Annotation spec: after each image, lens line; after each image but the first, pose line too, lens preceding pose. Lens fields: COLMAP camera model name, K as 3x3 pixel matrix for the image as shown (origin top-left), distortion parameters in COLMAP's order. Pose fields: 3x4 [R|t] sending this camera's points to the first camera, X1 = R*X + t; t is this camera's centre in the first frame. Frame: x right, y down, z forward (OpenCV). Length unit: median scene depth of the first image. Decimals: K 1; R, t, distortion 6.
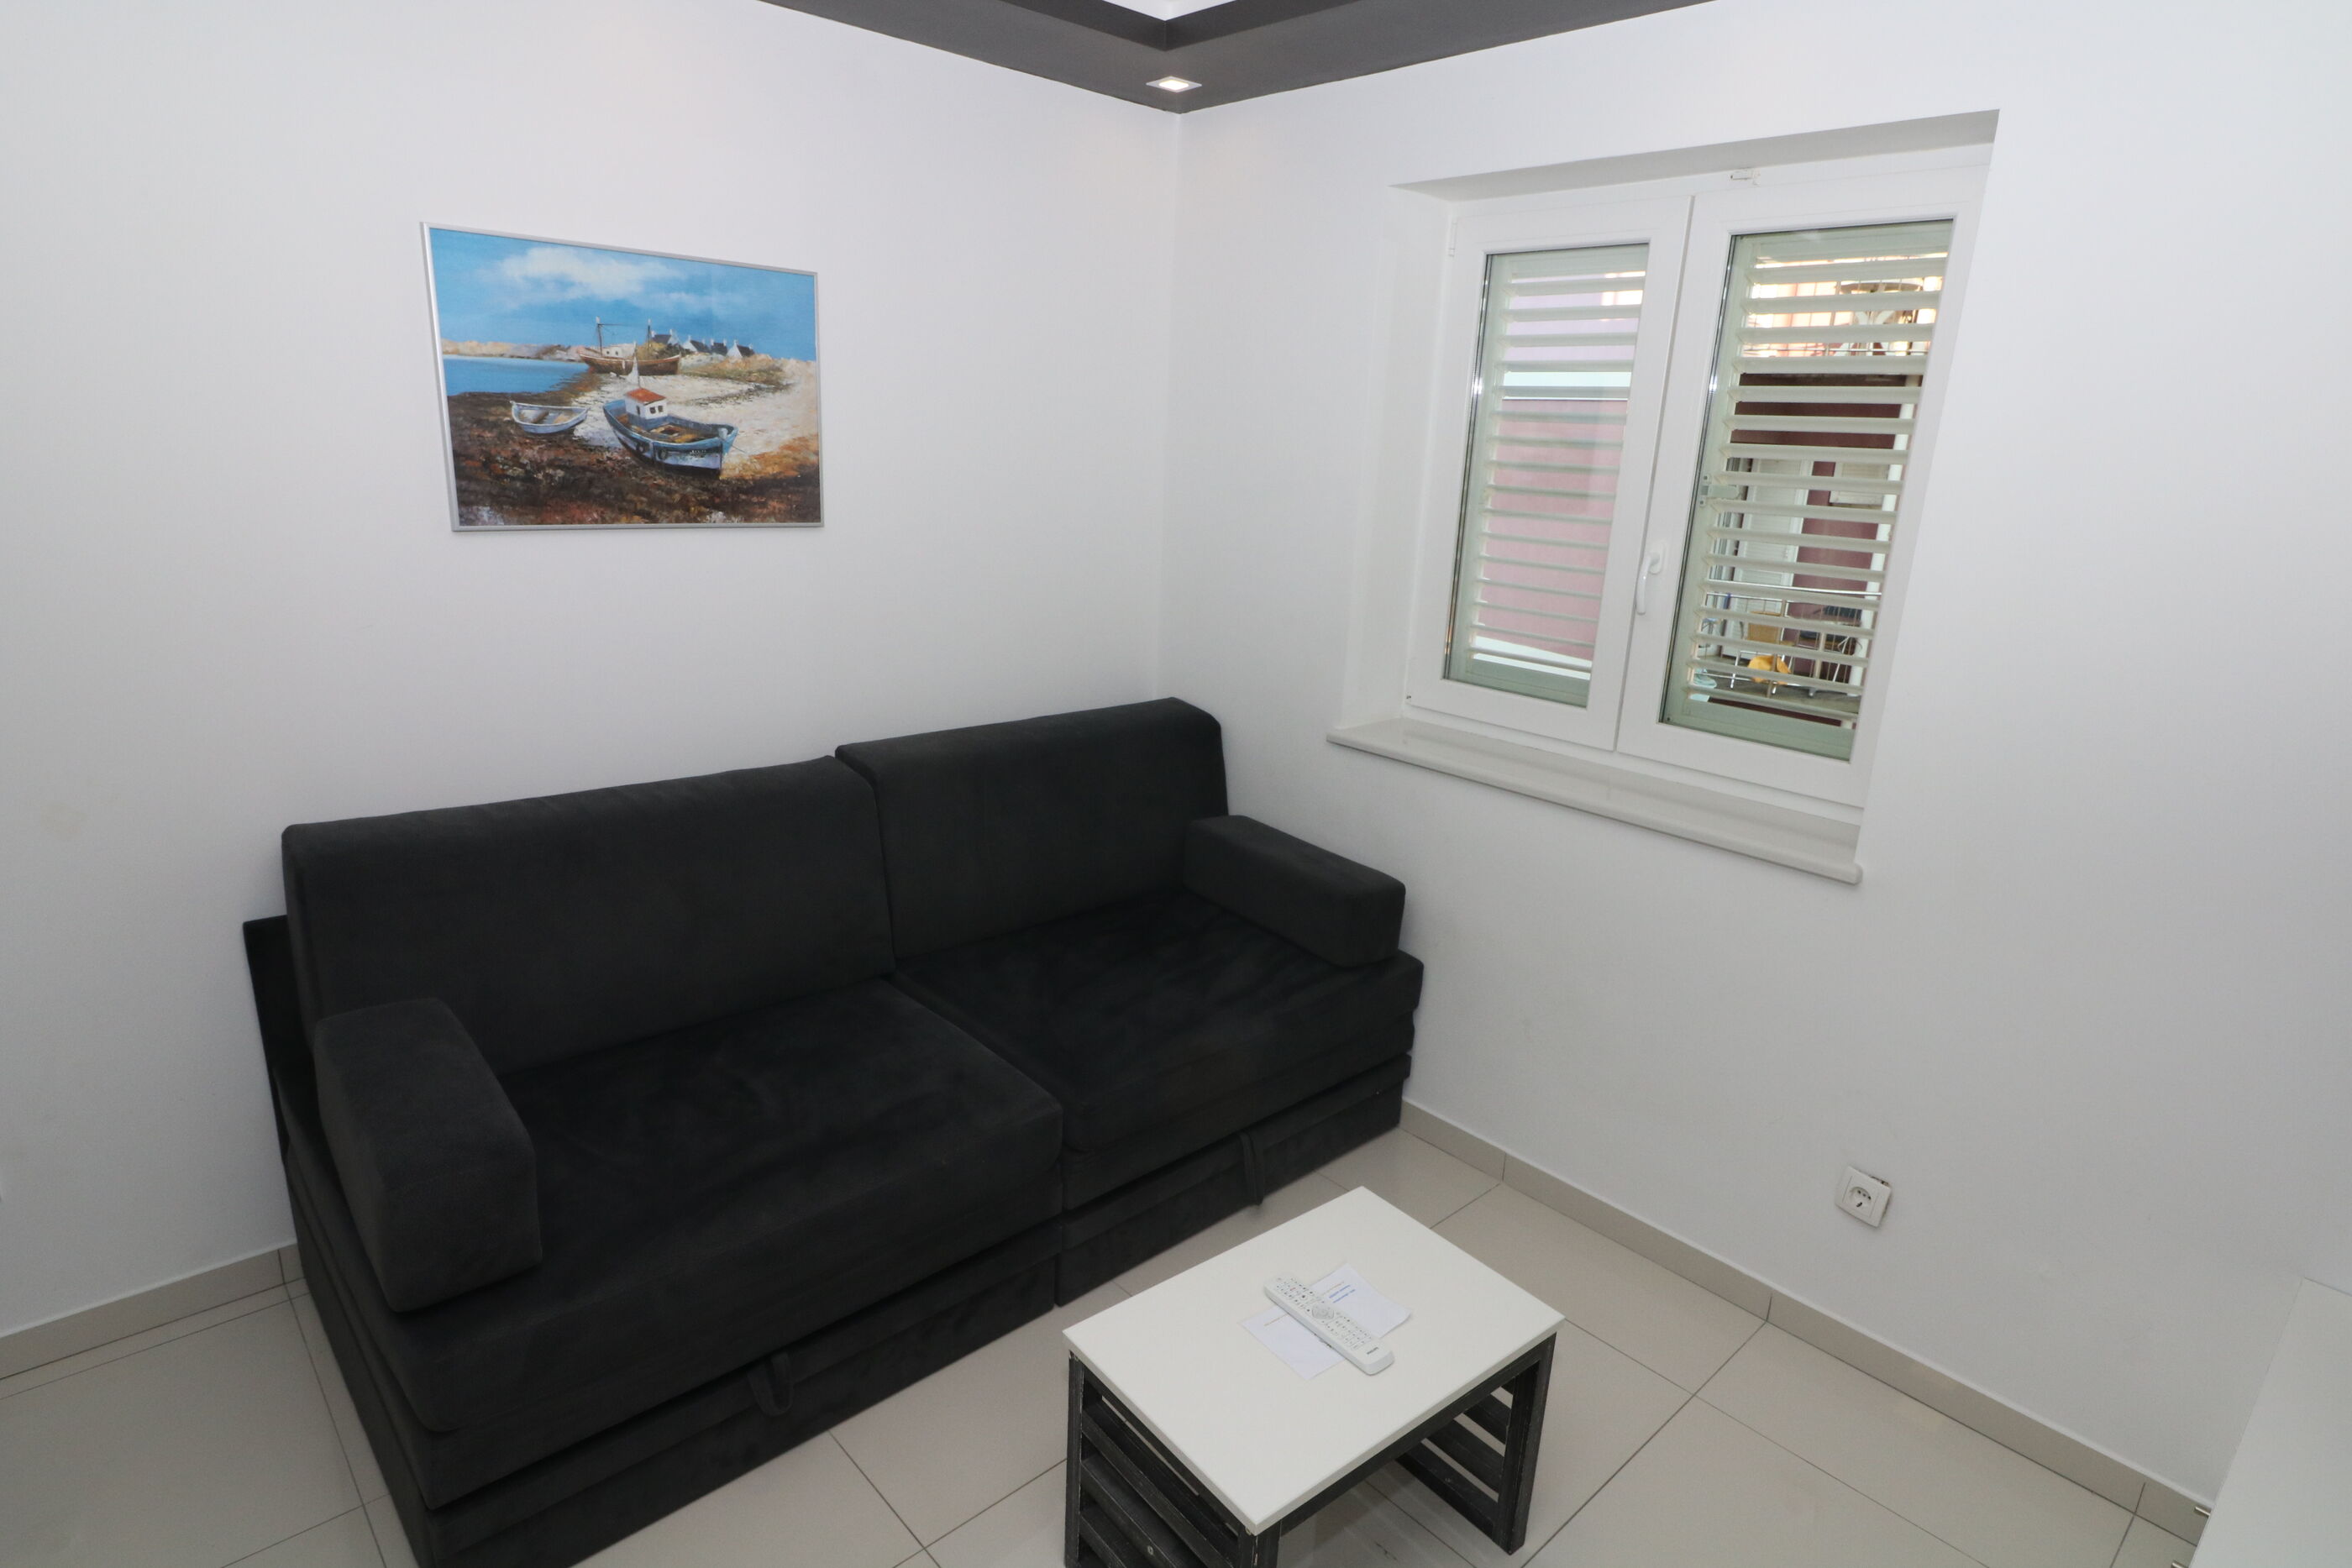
lens RADIAL K [[1245.3, 0, 1179.5], [0, 1245.3, 796.0], [0, 0, 1]] dist [-0.006987, -0.001875]
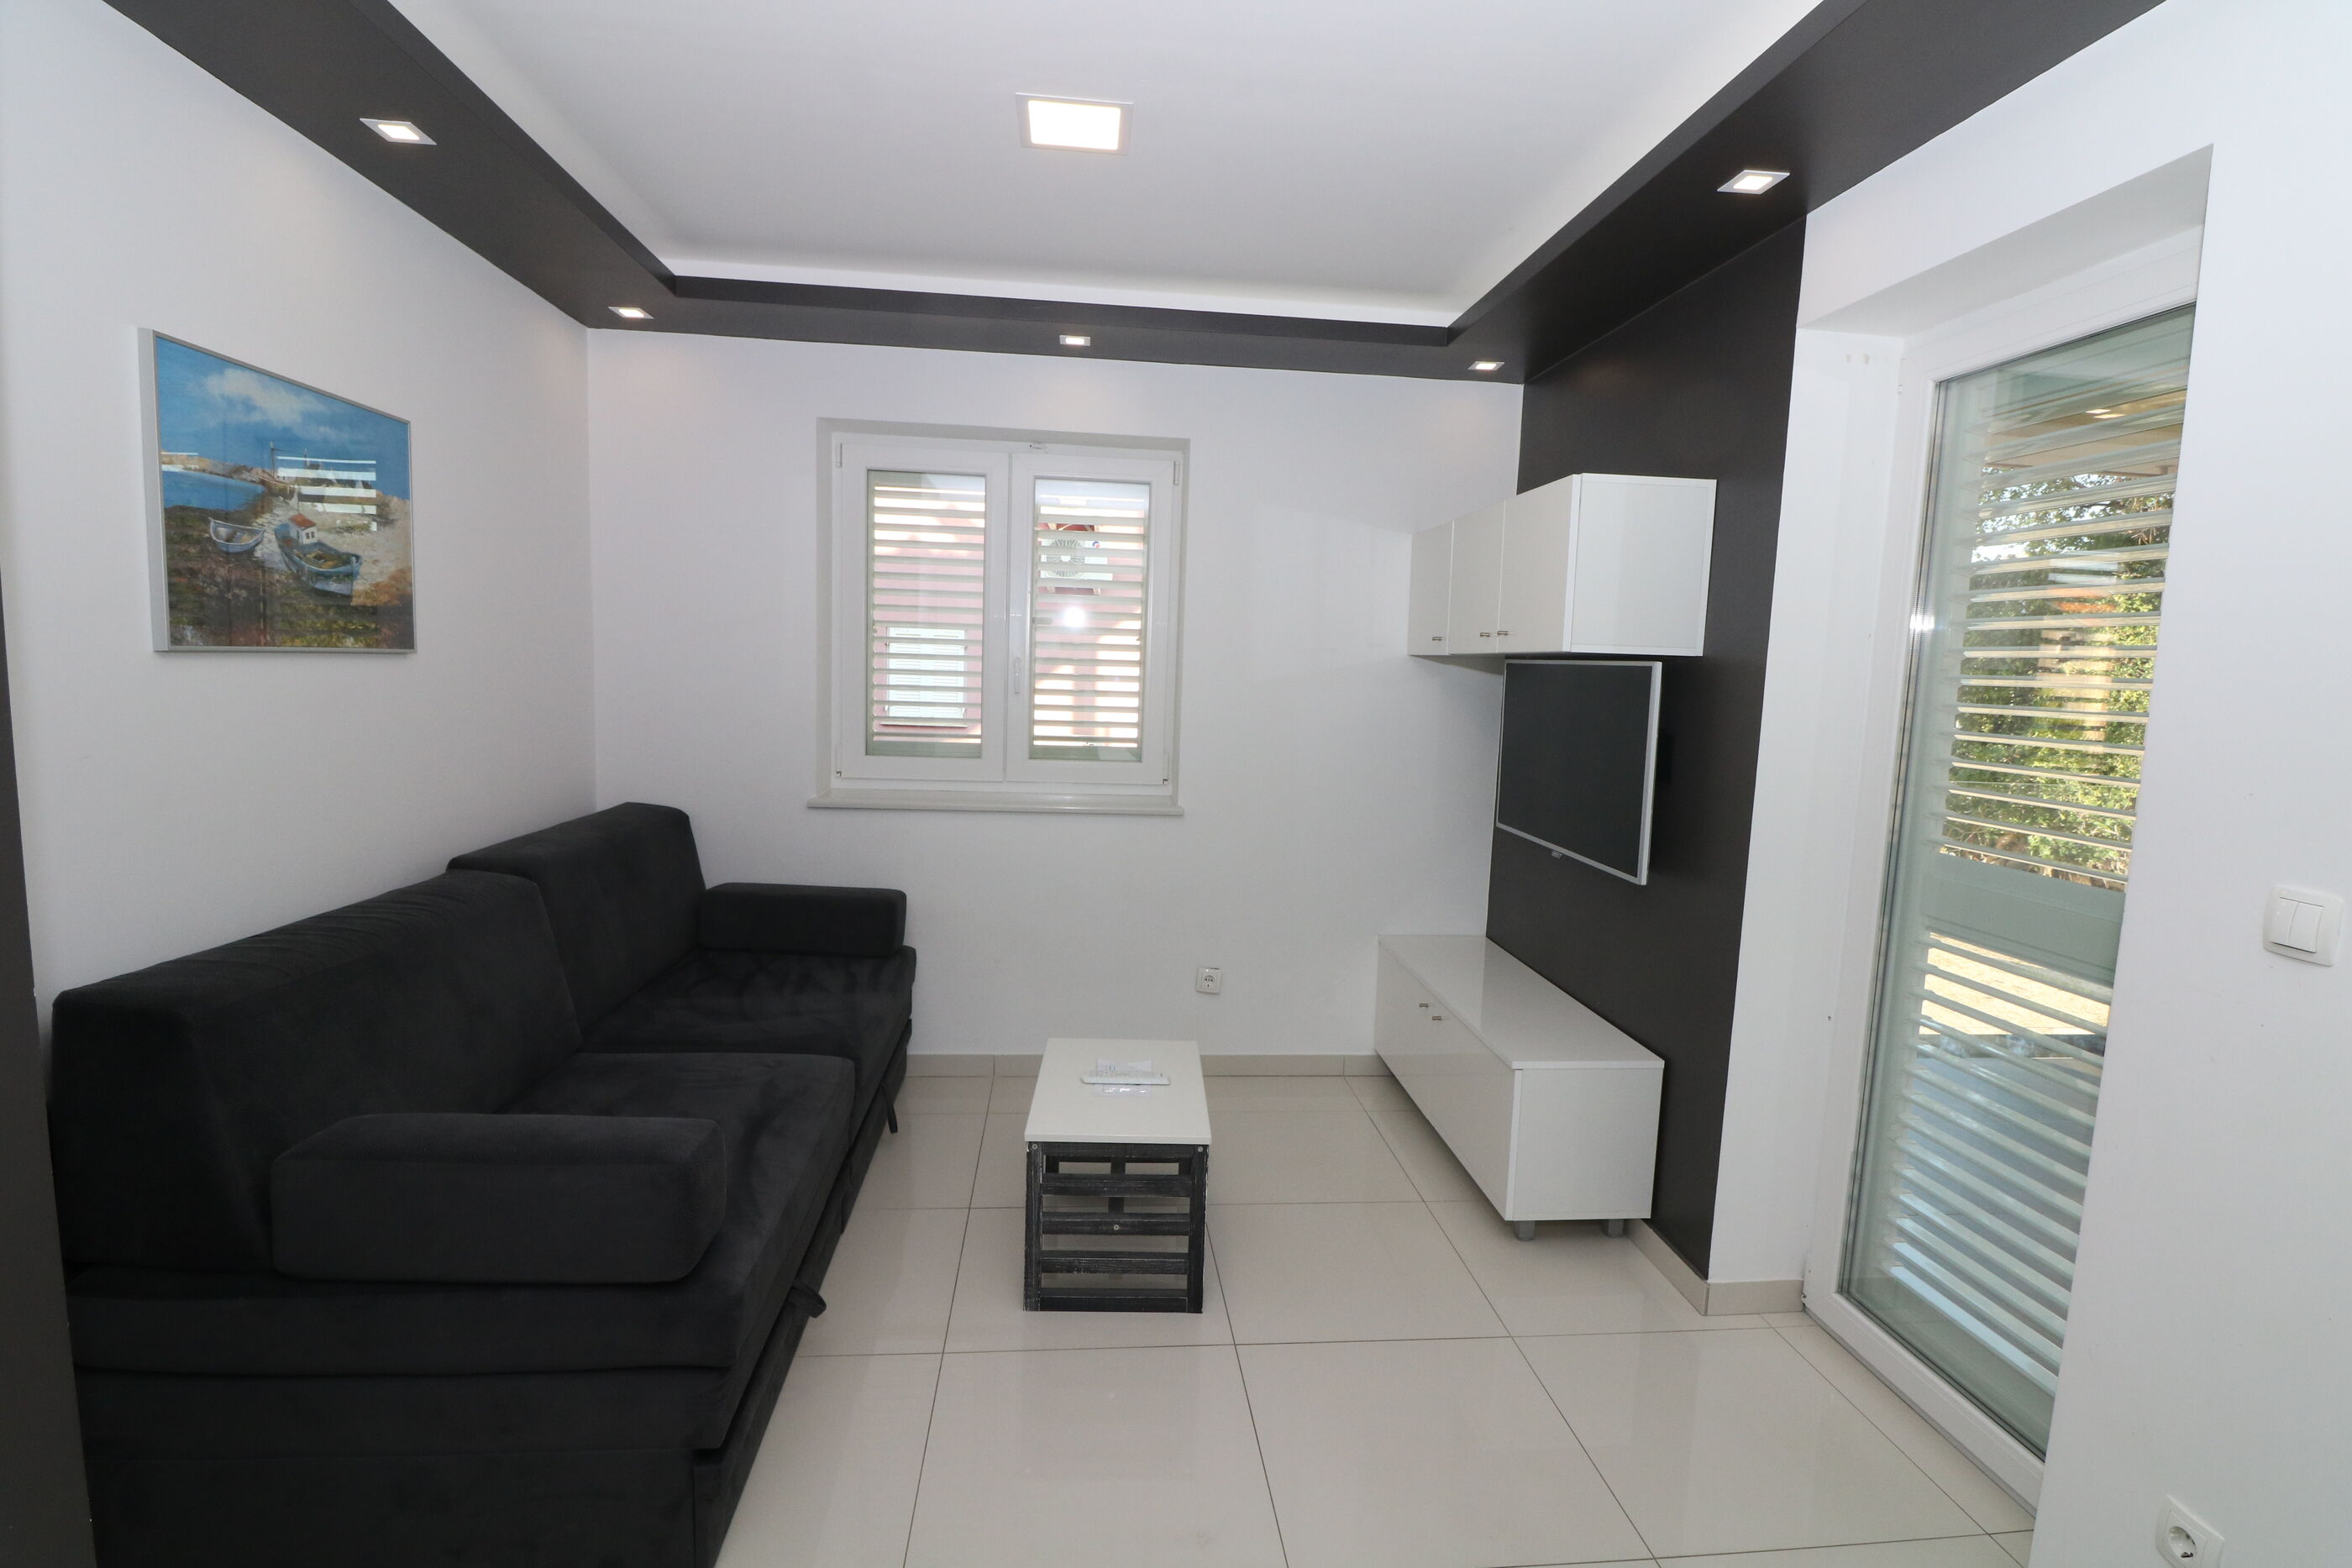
lens RADIAL K [[1126.9, 0, 1170.4], [0, 1126.9, 777.0], [0, 0, 1]] dist [-0.005222, -0.003026]
pose [[0.597438, -0.105377, 0.794961, -0.761819], [0.213664, 0.976411, -0.031145, 0.056319], [-0.772927, 0.188462, 0.605860, -0.046642]]
